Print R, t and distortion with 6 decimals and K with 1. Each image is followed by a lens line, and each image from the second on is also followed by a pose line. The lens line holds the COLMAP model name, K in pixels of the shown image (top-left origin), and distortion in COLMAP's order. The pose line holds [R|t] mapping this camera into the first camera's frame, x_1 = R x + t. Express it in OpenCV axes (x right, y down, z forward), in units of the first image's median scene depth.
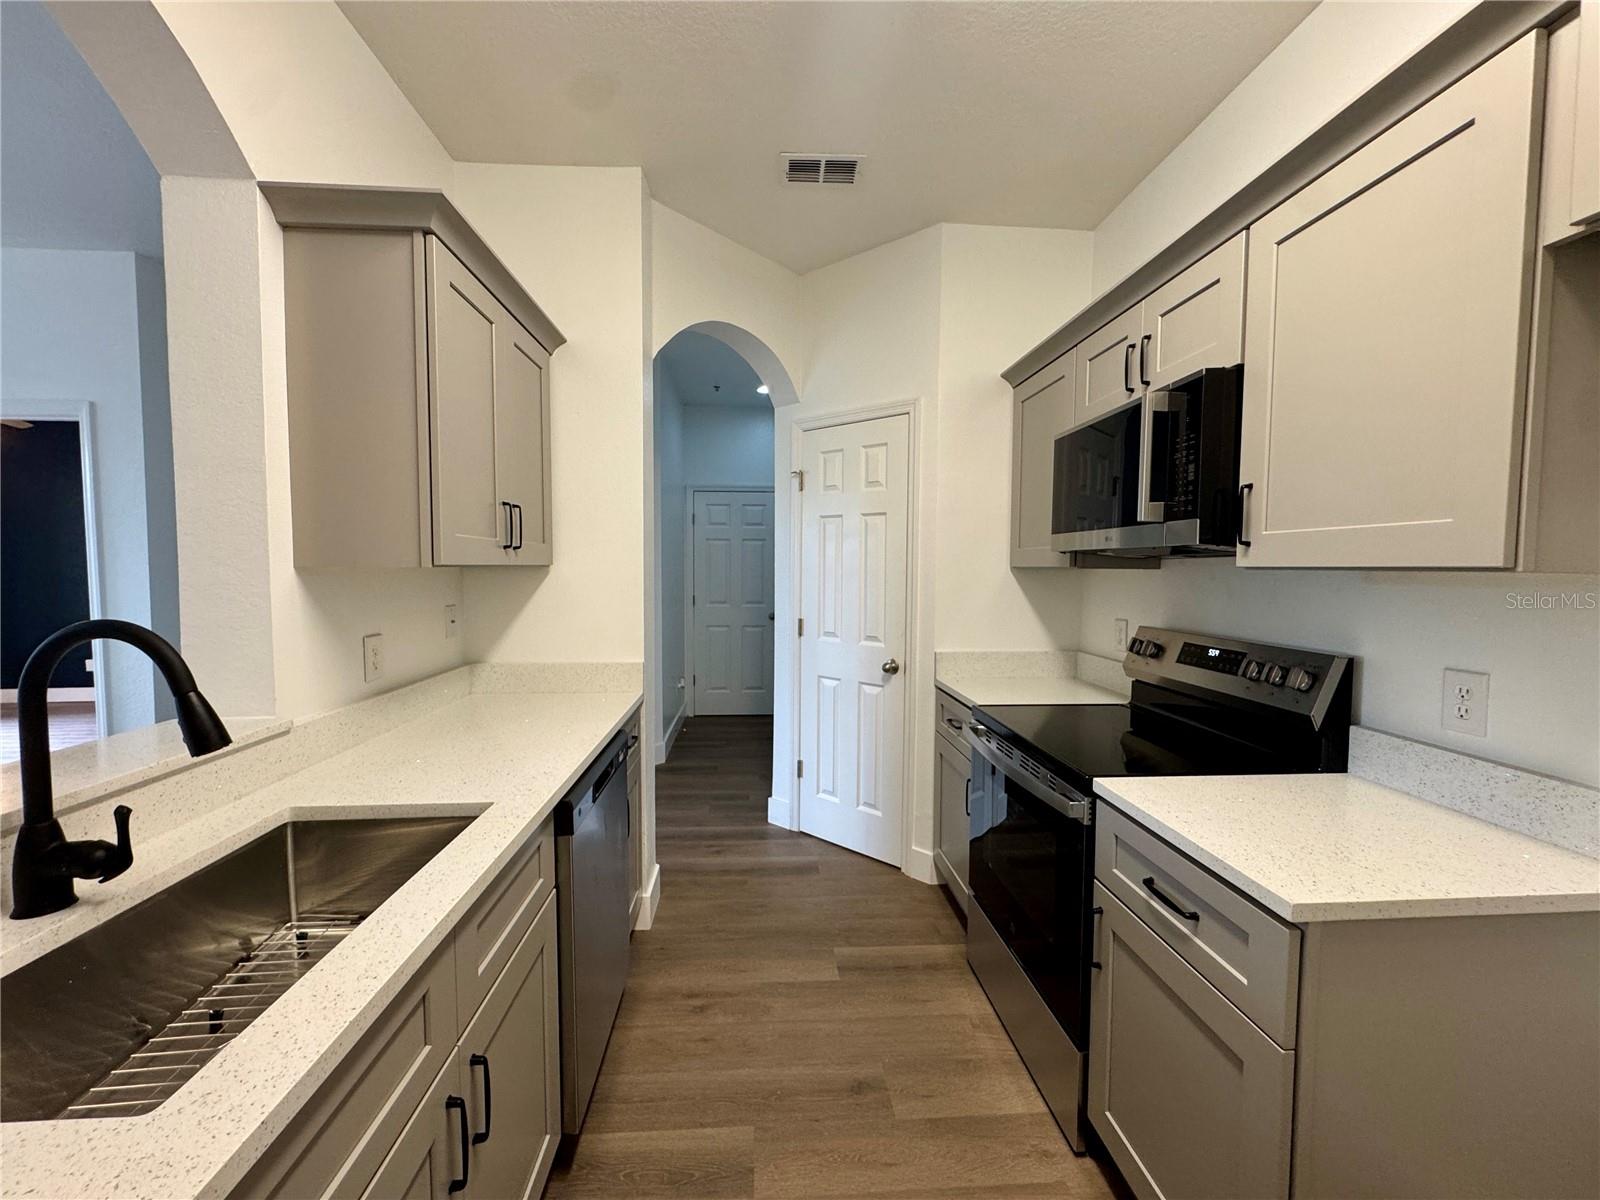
lens RADIAL K [[638.9, 0, 797.3], [0, 638.9, 601.3], [0, 0, 1]] dist [-0.005162, 0.000635]
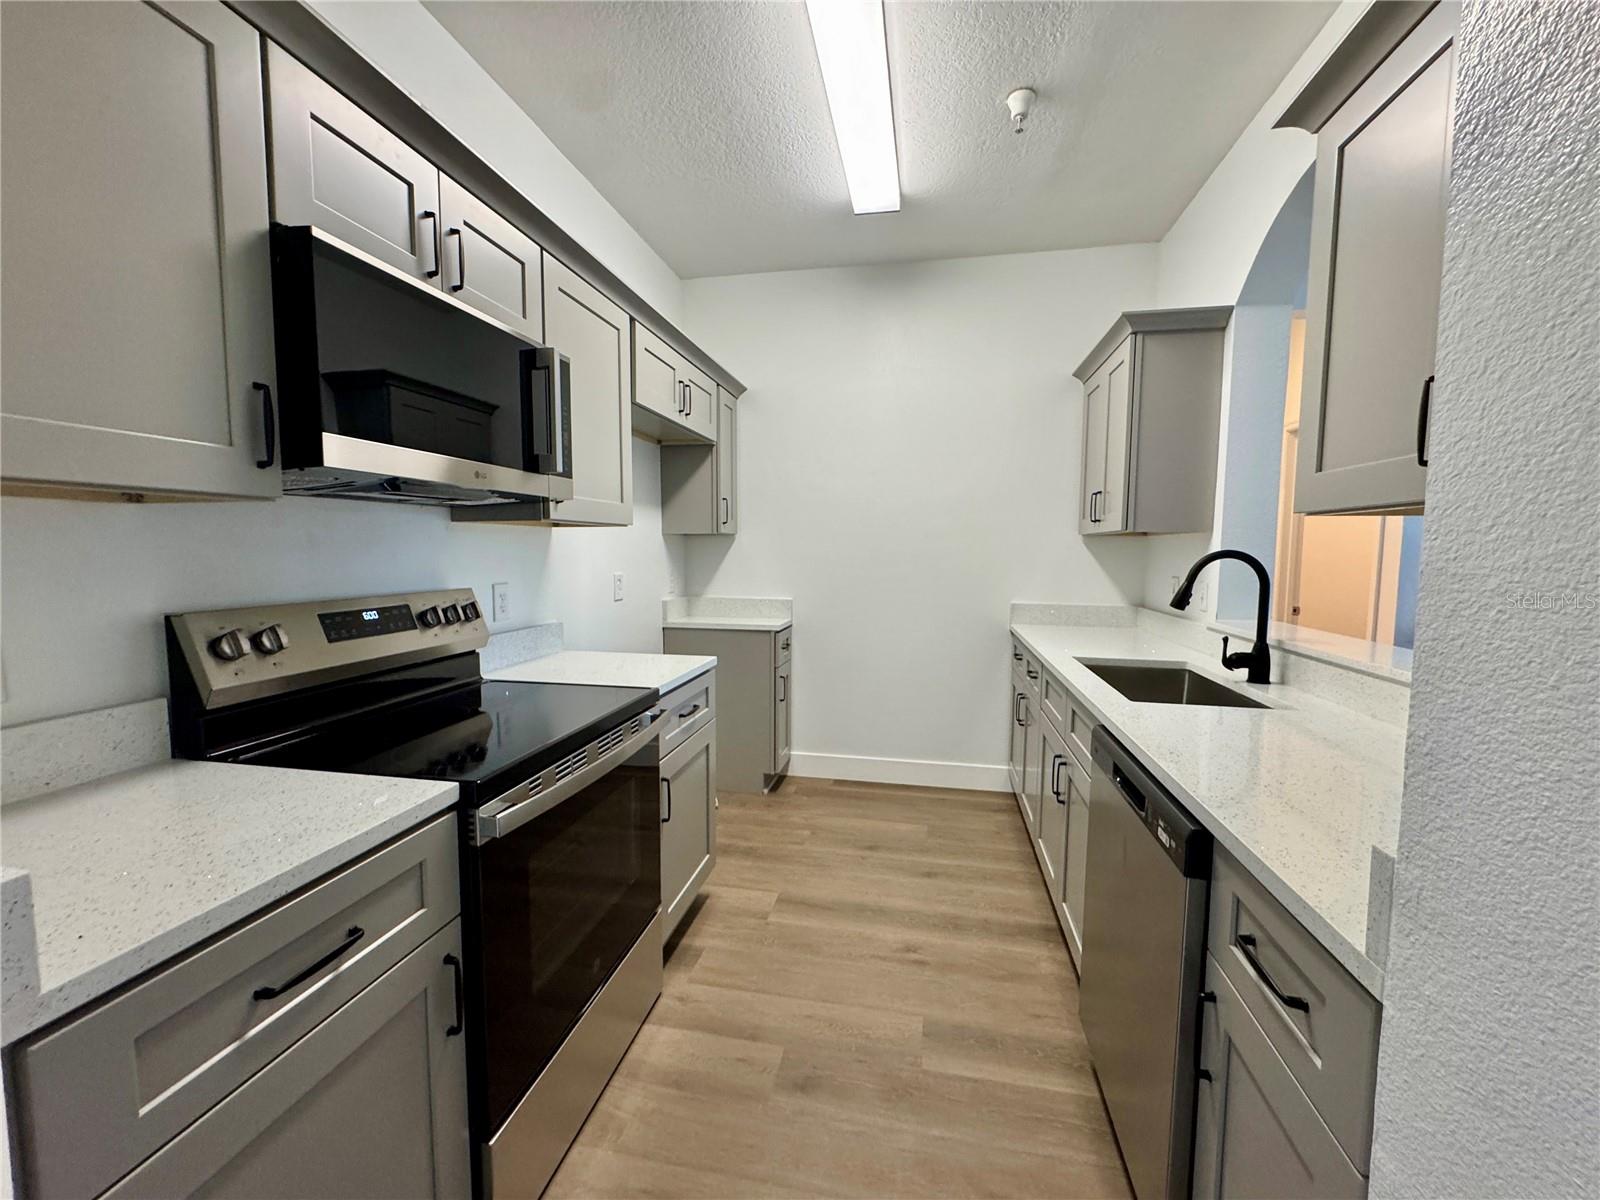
lens RADIAL K [[638.9, 0, 799.9], [0, 638.9, 596.2], [0, 0, 1]] dist [-0.005162, 0.000635]
pose [[-0.964847, -0.030209, 0.261069, -0.112026], [0.004005, 0.991566, 0.129540, -0.053749], [-0.262781, 0.126032, -0.956589, 1.780224]]
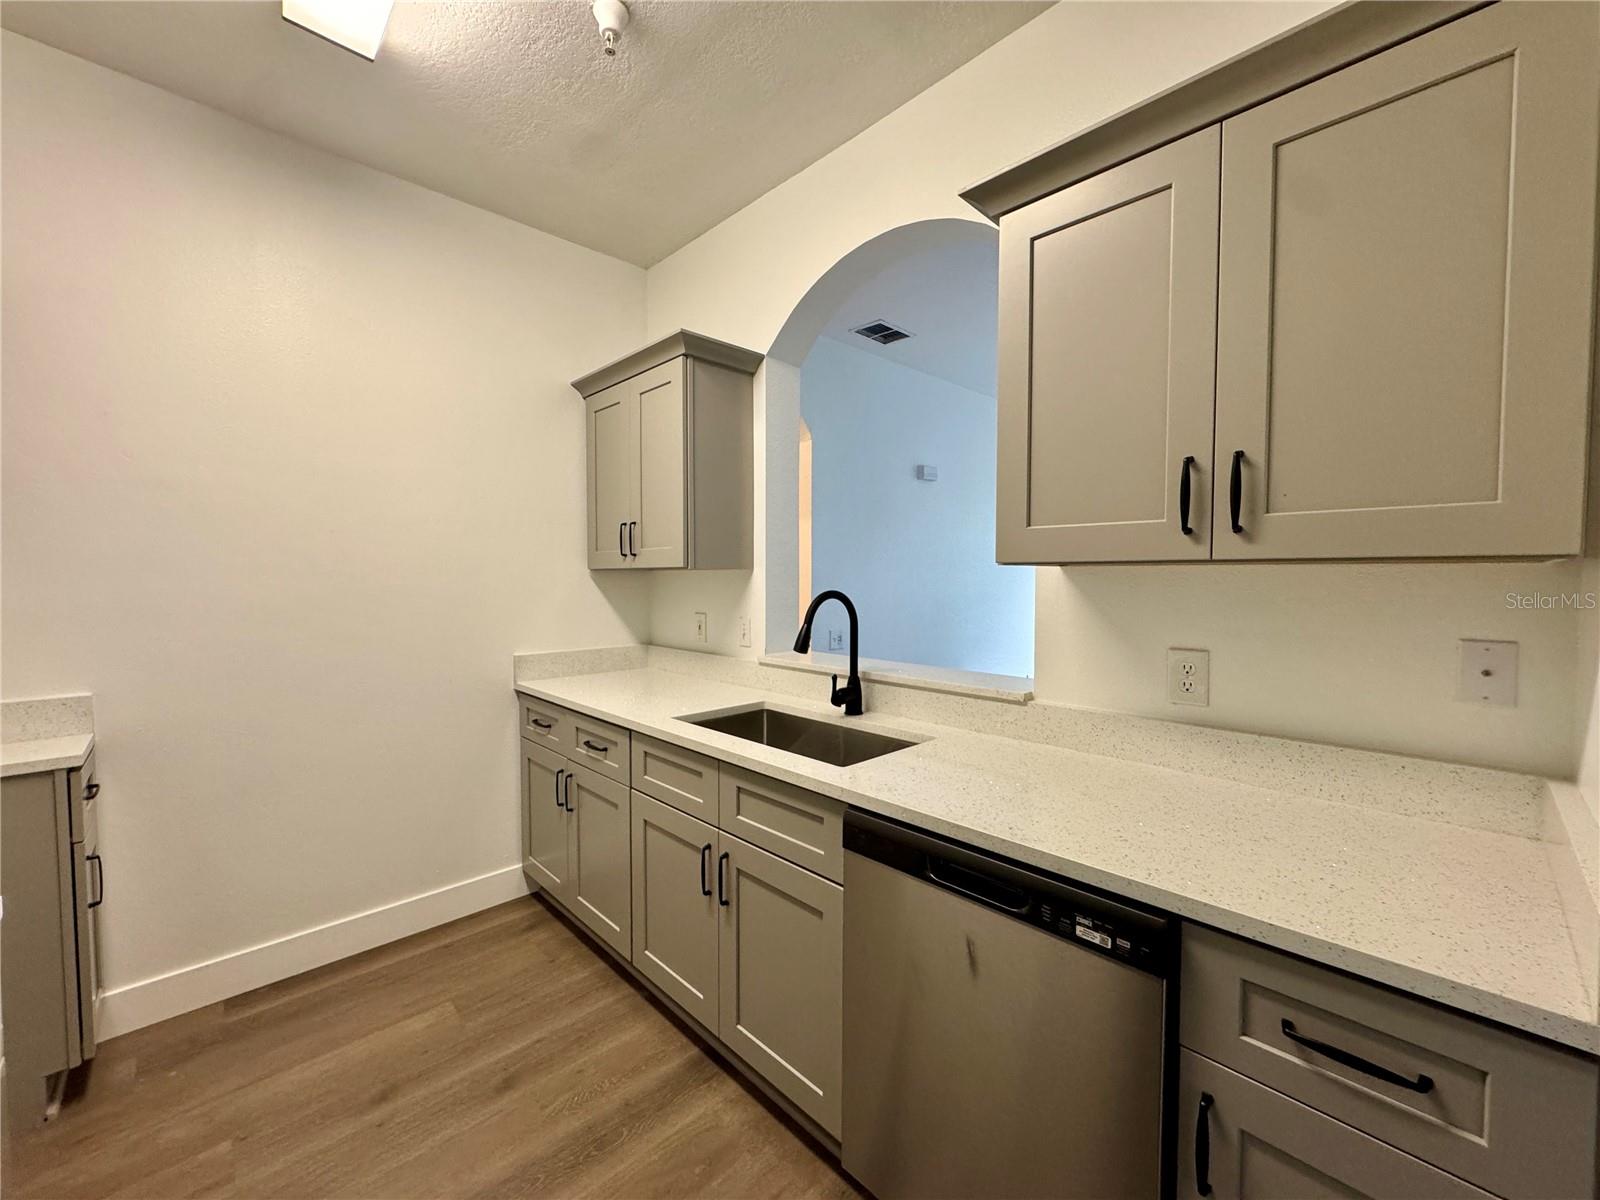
lens RADIAL K [[638.9, 0, 799.9], [0, 638.9, 596.4], [0, 0, 1]] dist [-0.005162, 0.000635]
pose [[-0.760524, 0.020583, -0.648983, 0.244901], [-0.037698, 0.996412, 0.075779, -0.060824], [0.648214, 0.082097, -0.757019, 1.340059]]
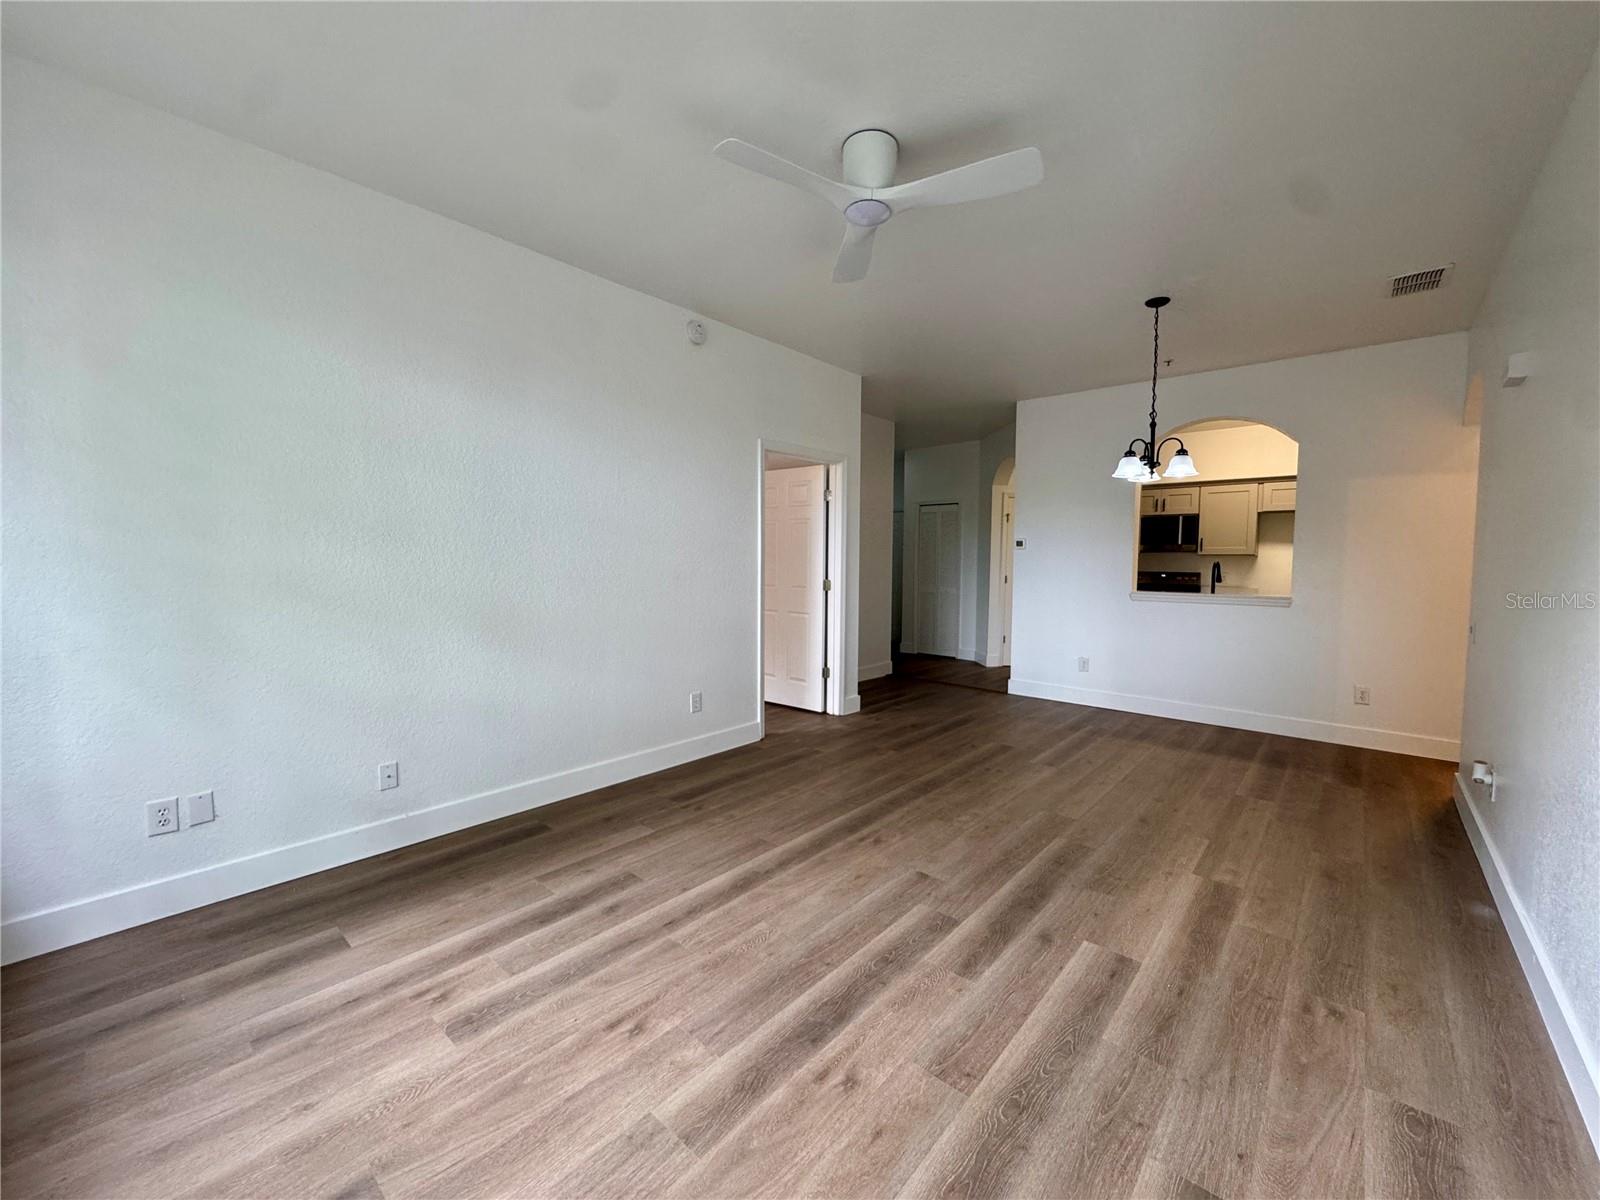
lens RADIAL K [[638.9, 0, 798.8], [0, 638.9, 587.3], [0, 0, 1]] dist [-0.005162, 0.000635]
pose [[0.706145, -0.028196, 0.707506, -4.209764], [0.034988, 0.999376, 0.004907, 0.061443], [-0.707202, 0.021289, 0.706691, -0.257675]]
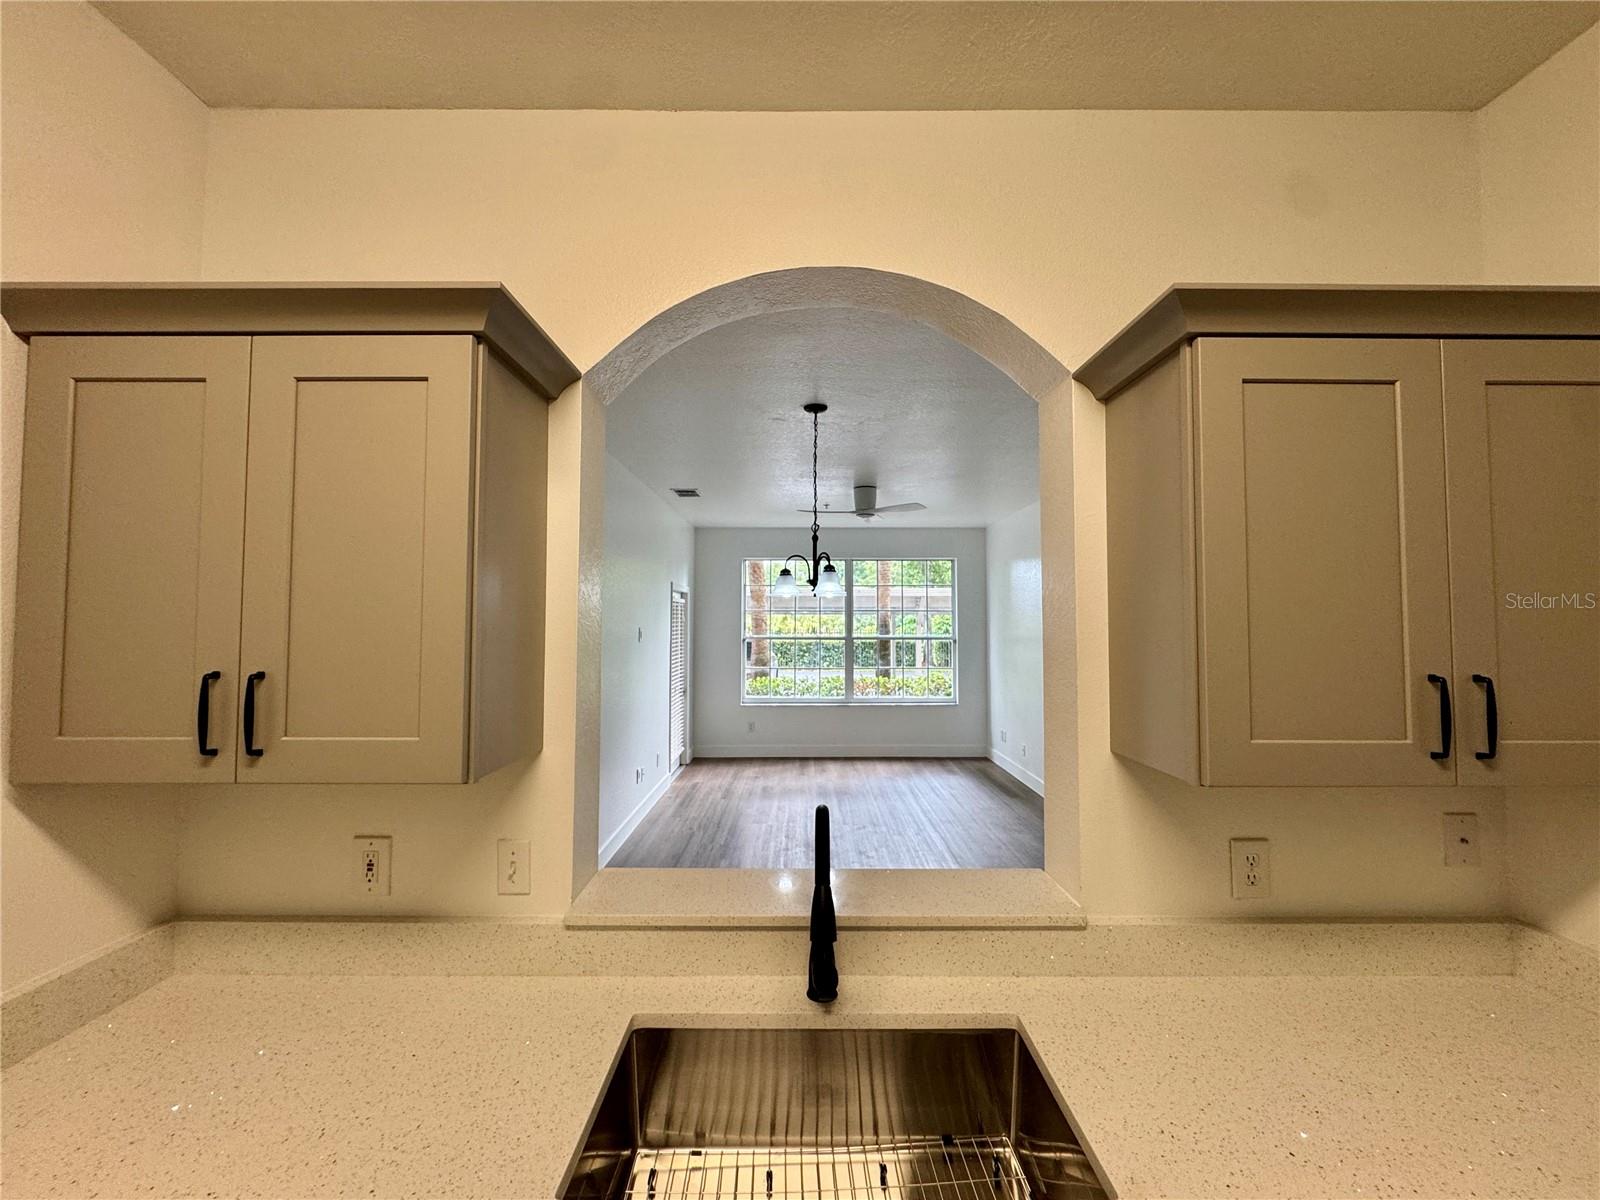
lens RADIAL K [[638.9, 0, 800.9], [0, 638.9, 597.6], [0, 0, 1]] dist [-0.005162, 0.000635]
pose [[-0.062419, -0.039230, -0.997279, 0.156377], [-0.058414, 0.997658, -0.035589, -0.188087], [0.996339, 0.056033, -0.064564, 0.514867]]
